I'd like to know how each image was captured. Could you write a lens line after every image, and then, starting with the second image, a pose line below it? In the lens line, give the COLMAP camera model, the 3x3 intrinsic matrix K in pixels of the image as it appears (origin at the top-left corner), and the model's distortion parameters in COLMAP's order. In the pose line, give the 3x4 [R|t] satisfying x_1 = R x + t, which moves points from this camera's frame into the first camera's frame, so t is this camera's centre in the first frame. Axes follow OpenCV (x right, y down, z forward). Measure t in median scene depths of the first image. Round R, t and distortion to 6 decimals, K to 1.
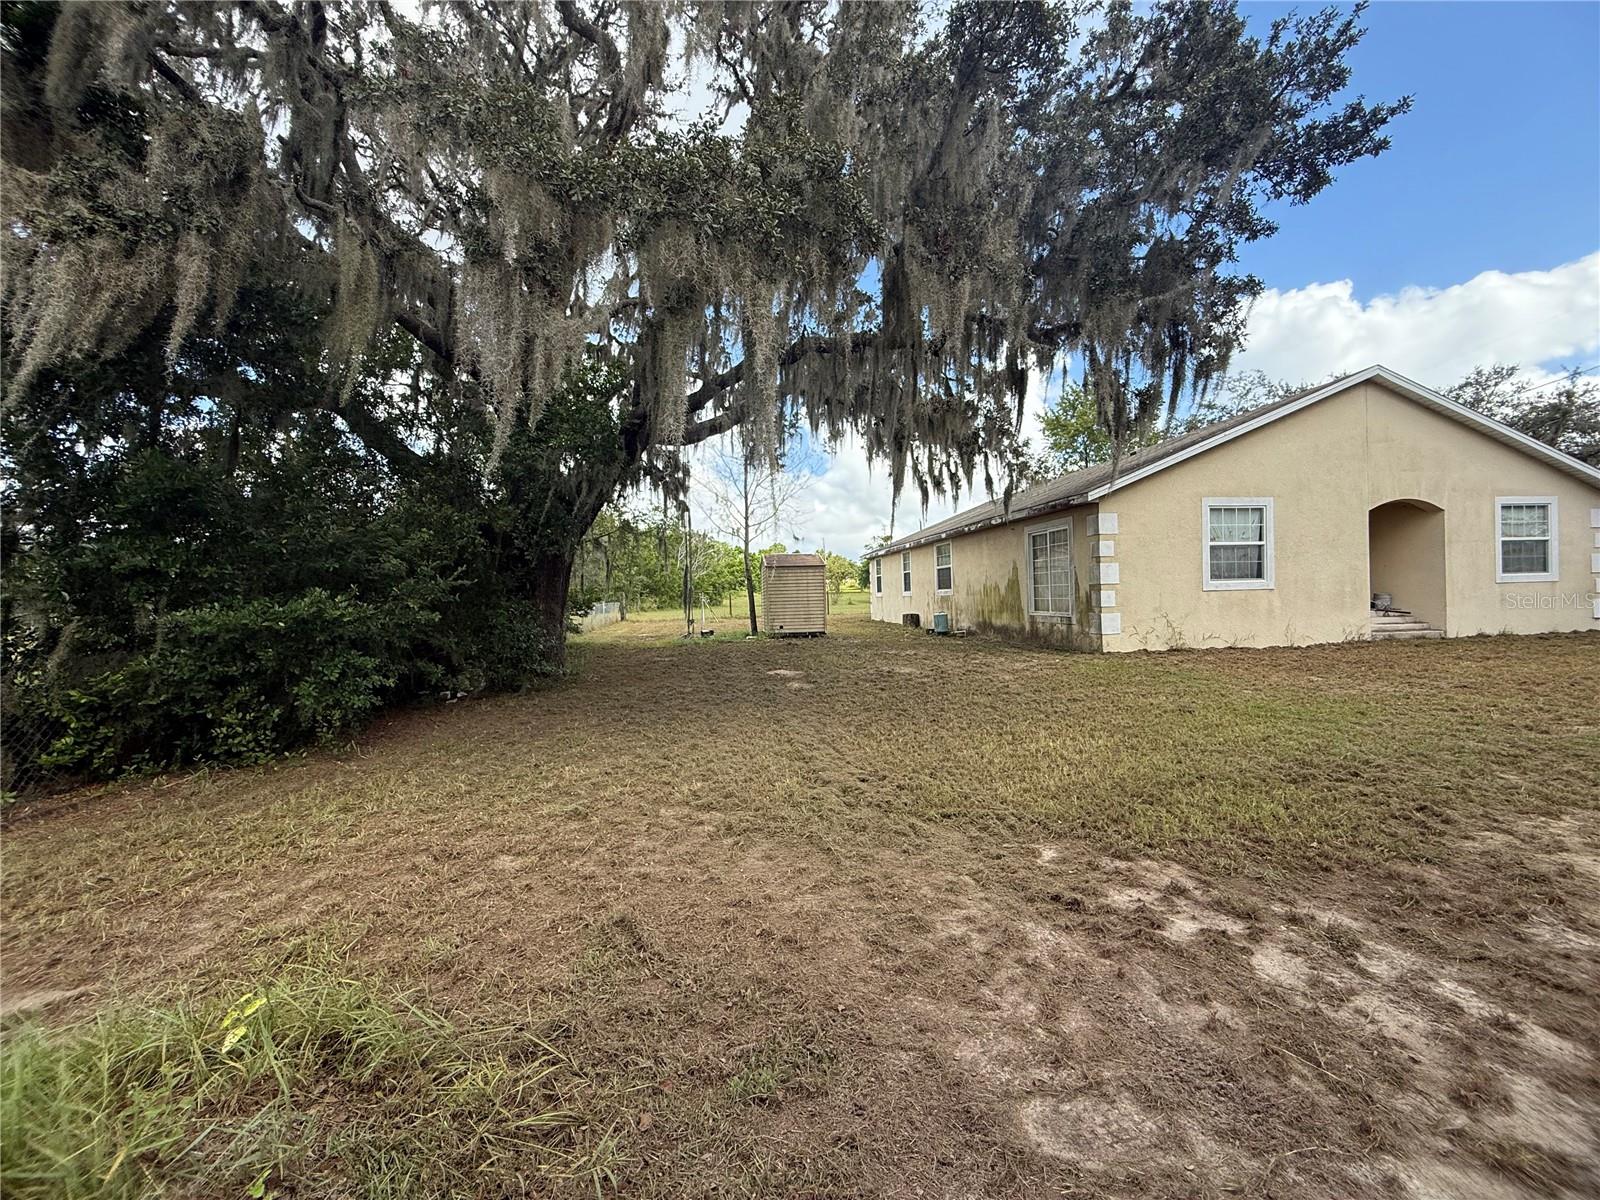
lens RADIAL K [[637.2, 0, 795.0], [0, 637.2, 600.7], [0, 0, 1]] dist [0.000845, -0.000057]
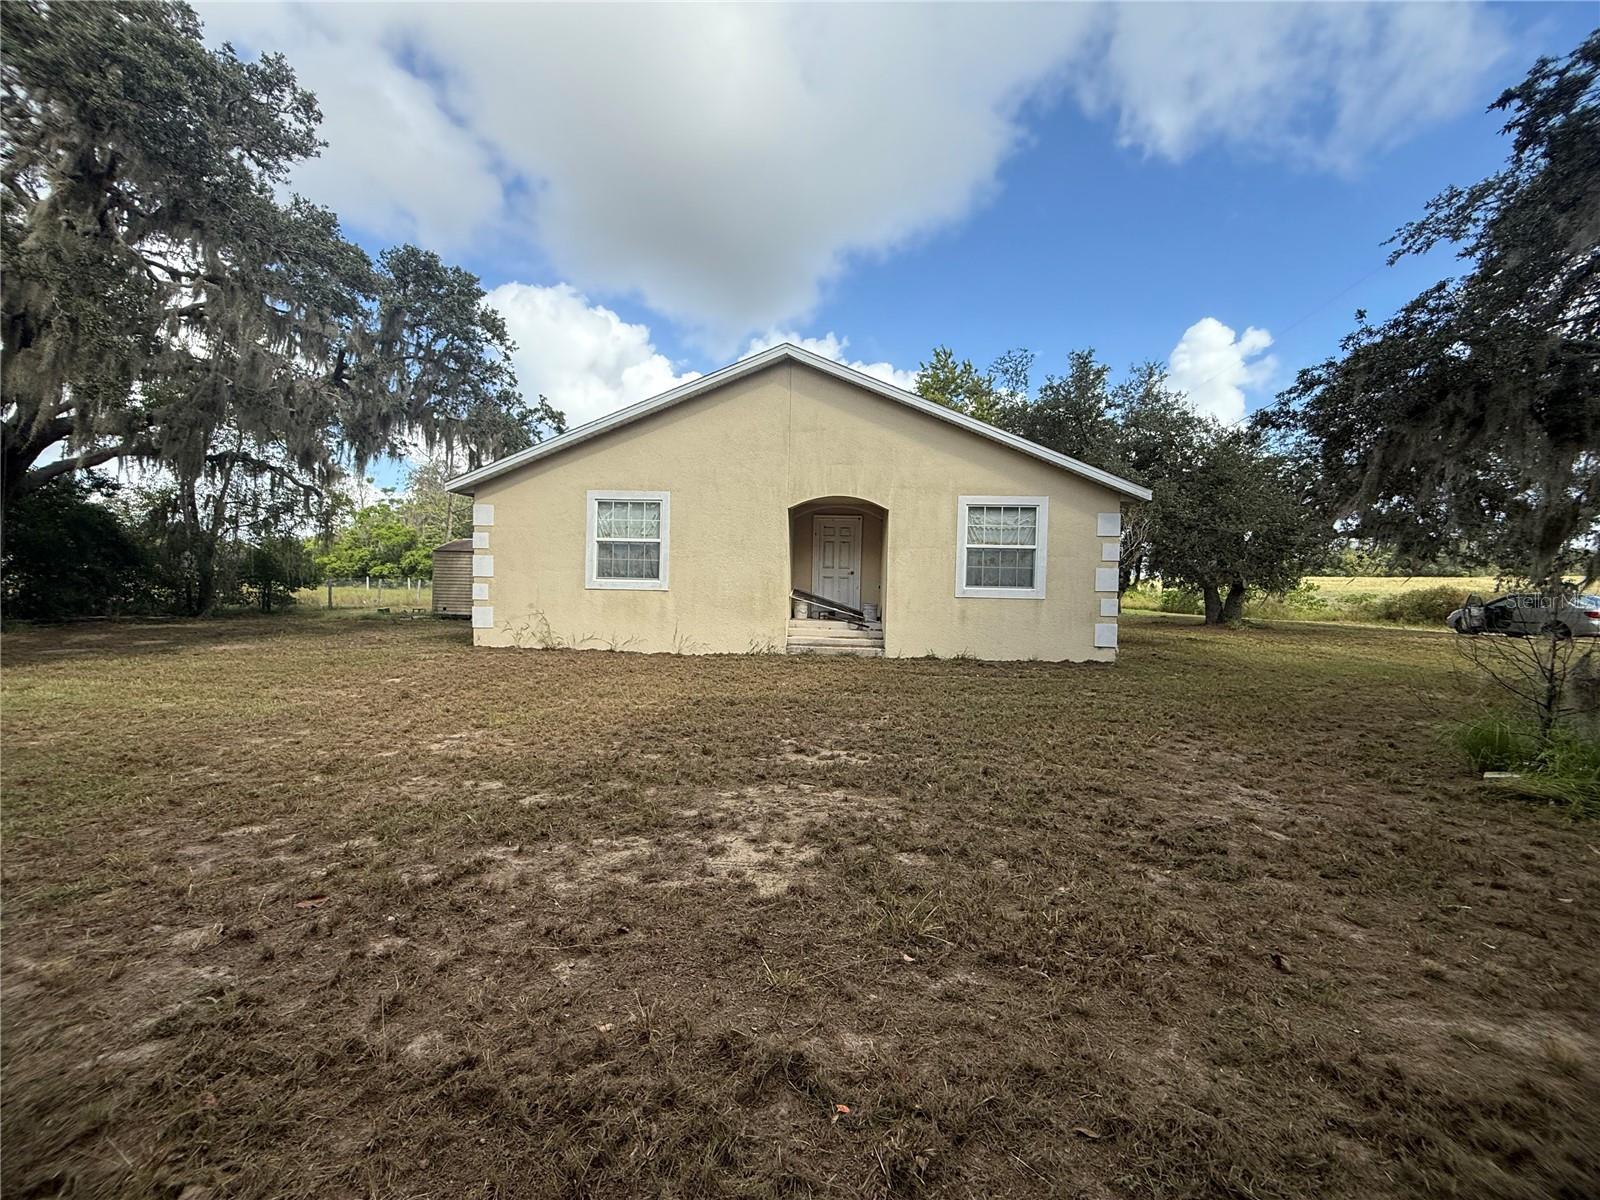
lens RADIAL K [[637.2, 0, 795.0], [0, 637.2, 600.7], [0, 0, 1]] dist [0.000845, -0.000057]
pose [[0.977939, 0.053003, -0.202054, 1.096227], [-0.050342, 0.998565, 0.018289, -0.029204], [0.202733, -0.007713, 0.979204, 0.129867]]
